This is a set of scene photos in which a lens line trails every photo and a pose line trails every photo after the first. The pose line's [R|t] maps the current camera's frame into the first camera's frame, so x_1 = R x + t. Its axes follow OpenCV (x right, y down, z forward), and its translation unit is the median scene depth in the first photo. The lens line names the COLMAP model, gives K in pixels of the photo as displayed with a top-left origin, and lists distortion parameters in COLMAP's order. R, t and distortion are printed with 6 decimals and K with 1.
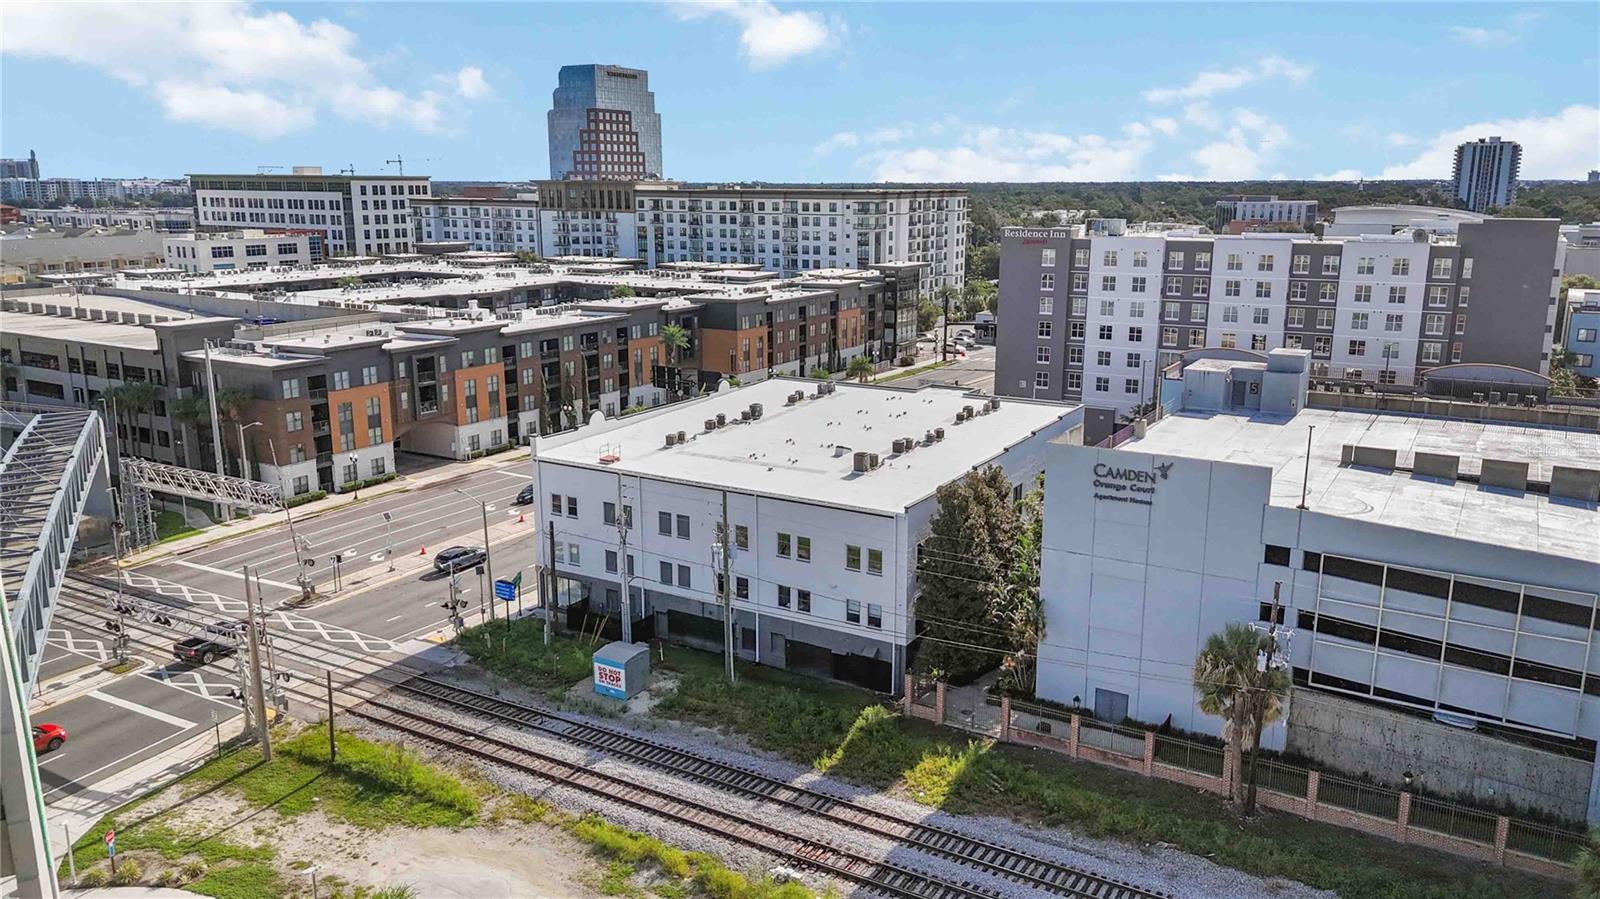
lens RADIAL K [[1182.1, 0, 800.0], [0, 1182.1, 449.5], [0, 0, 1]] dist [0.092315, -0.085561]
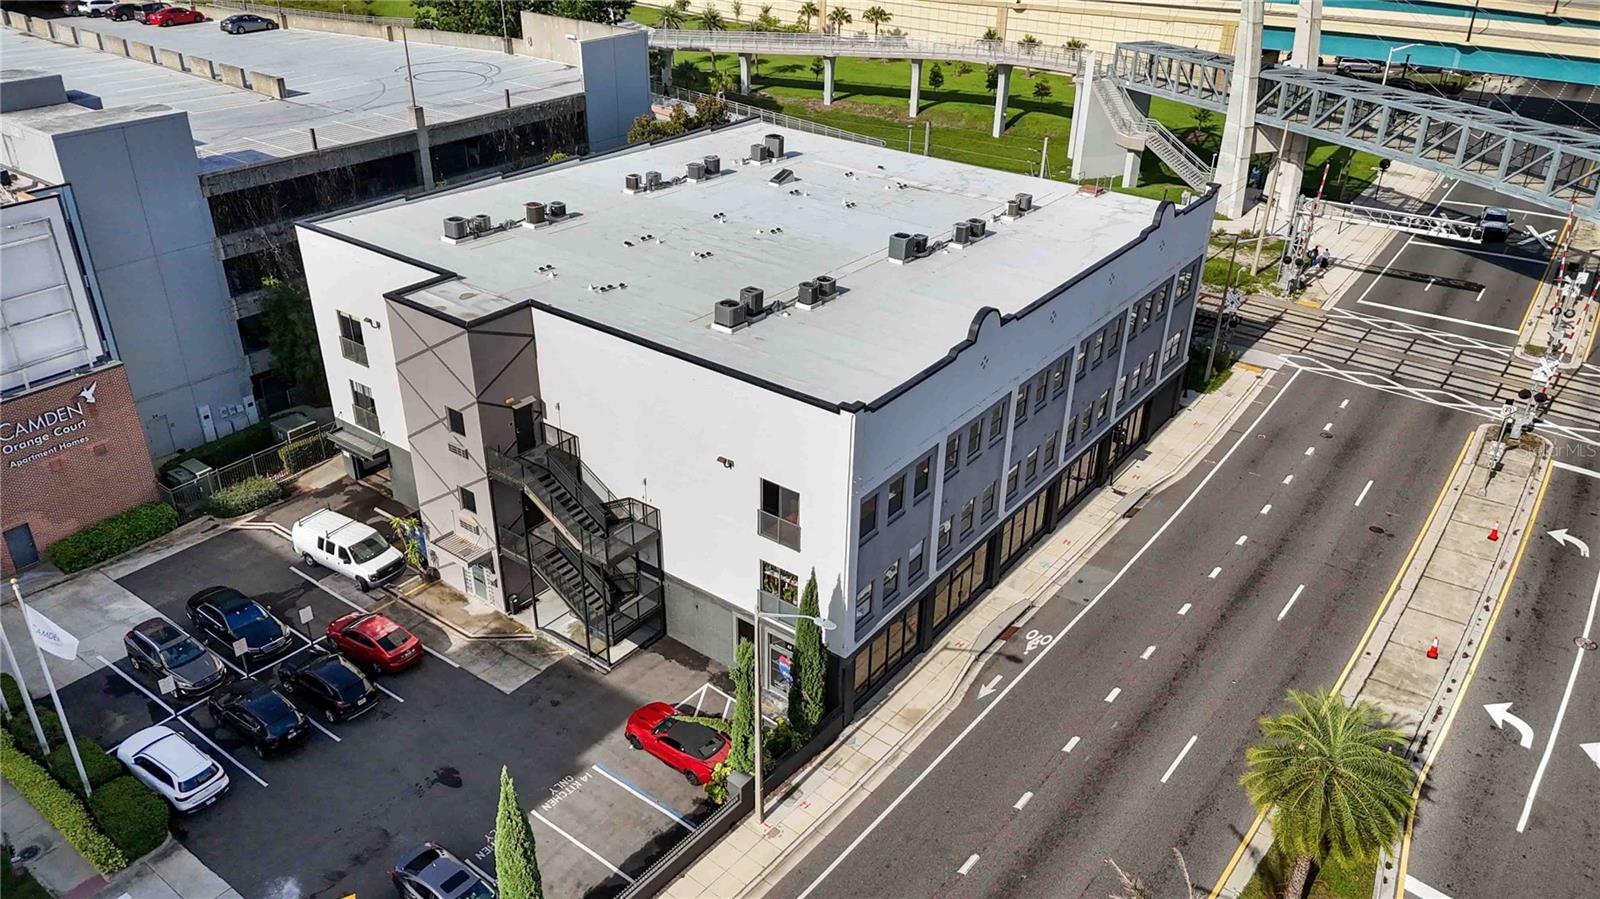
lens RADIAL K [[1184.3, 0, 804.2], [0, 1184.3, 448.8], [0, 0, 1]] dist [0.088795, -0.084111]
pose [[-0.995033, -0.059754, 0.079621, -0.031767], [0.007724, 0.751059, 0.660190, -0.270843], [-0.099249, 0.657526, -0.746866, 1.207514]]
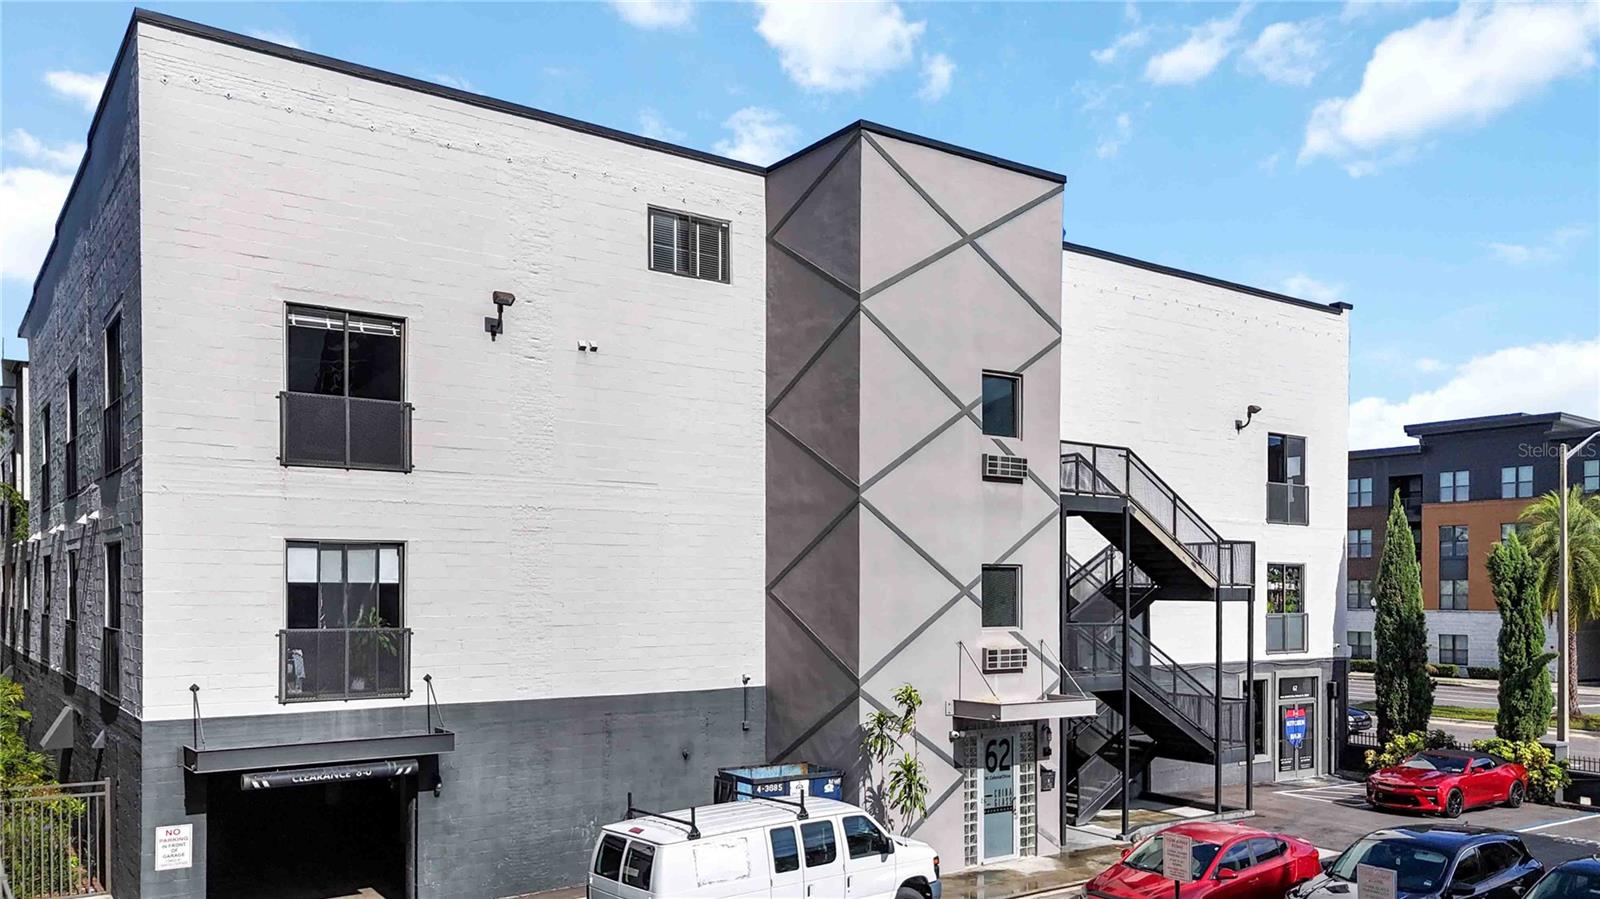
lens RADIAL K [[1238.9, 0, 798.4], [0, 1238.9, 594.3], [0, 0, 1]] dist [0.056729, -0.101886]
pose [[-0.396012, 0.004163, -0.918236, 0.311767], [-0.205084, 0.974329, 0.092865, 0.003002], [0.895050, 0.225091, -0.384992, 0.969246]]
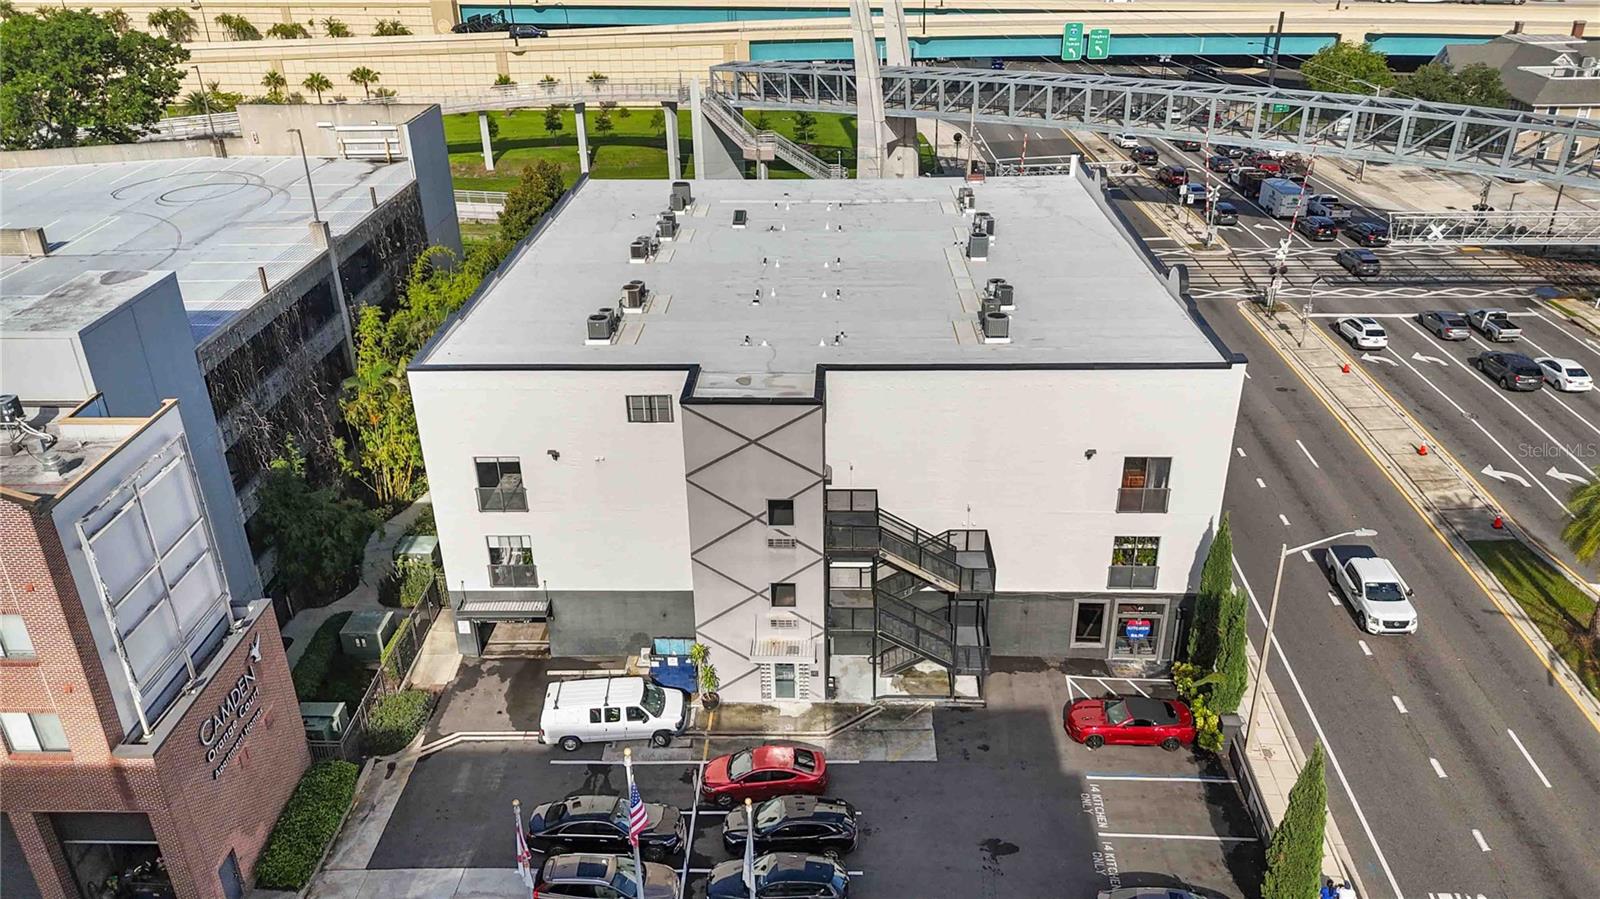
lens RADIAL K [[1188.8, 0, 800.0], [0, 1188.8, 449.5], [0, 0, 1]] dist [0.040120, -0.002113]
pose [[-0.873052, 0.234728, -0.427415, 0.263942], [-0.091036, 0.782650, 0.615770, -0.257162], [0.479054, 0.576509, -0.661925, 1.149939]]
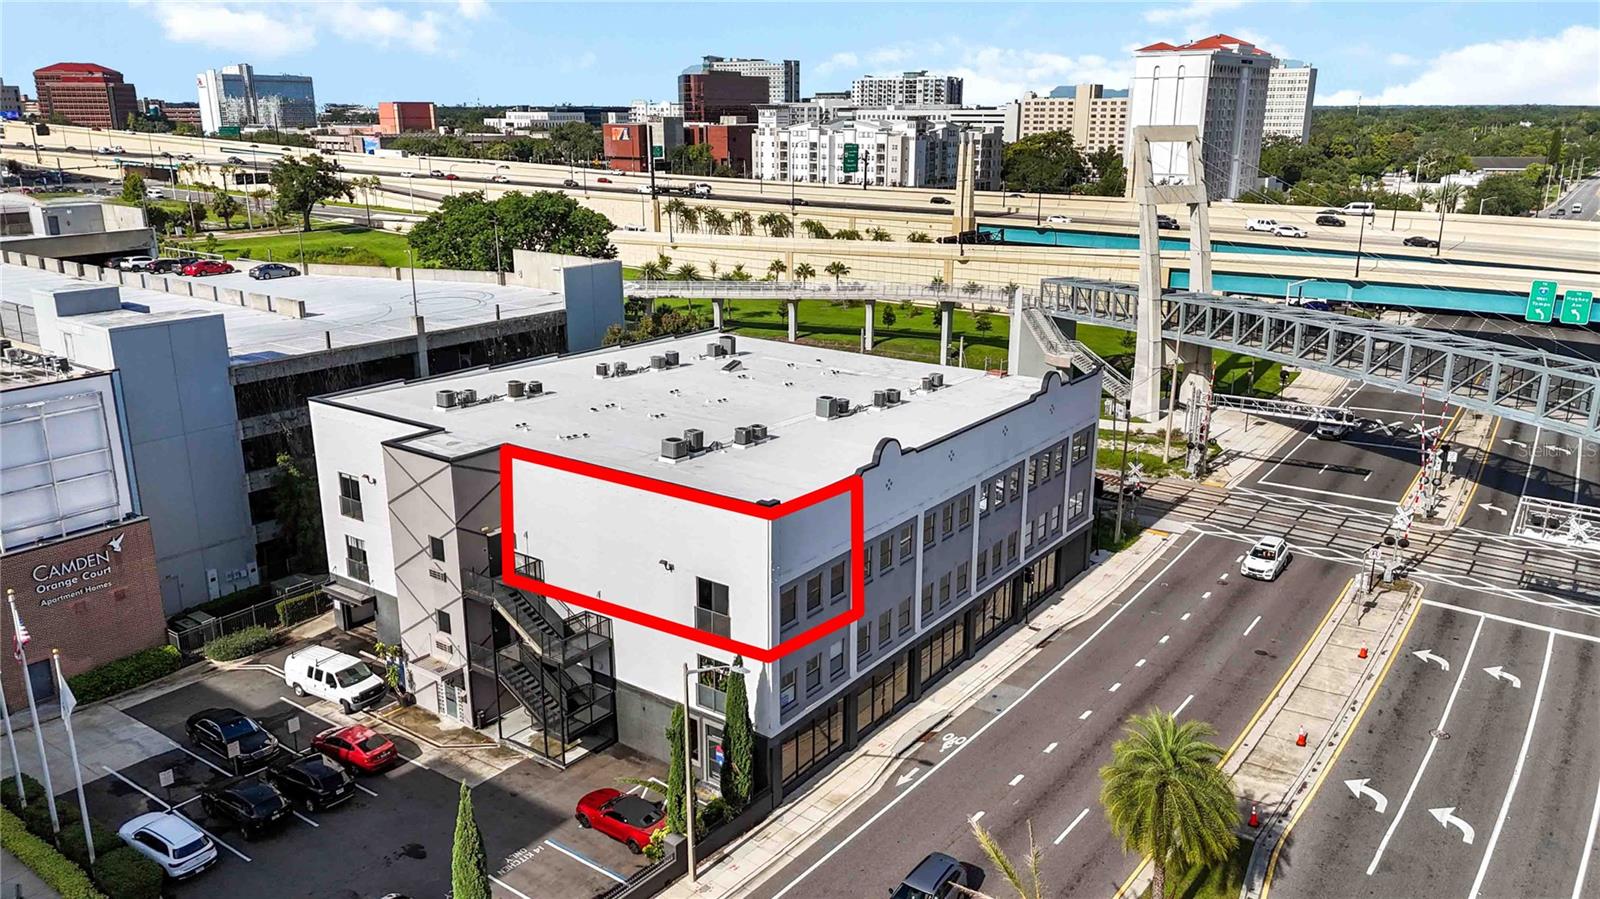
lens RADIAL K [[1182.1, 0, 800.0], [0, 1182.1, 449.5], [0, 0, 1]] dist [0.092315, -0.085561]
pose [[-0.996215, -0.024078, 0.083523, -0.060773], [0.019330, 0.875443, 0.482934, -0.268600], [-0.084748, 0.482721, -0.871664, 1.286400]]
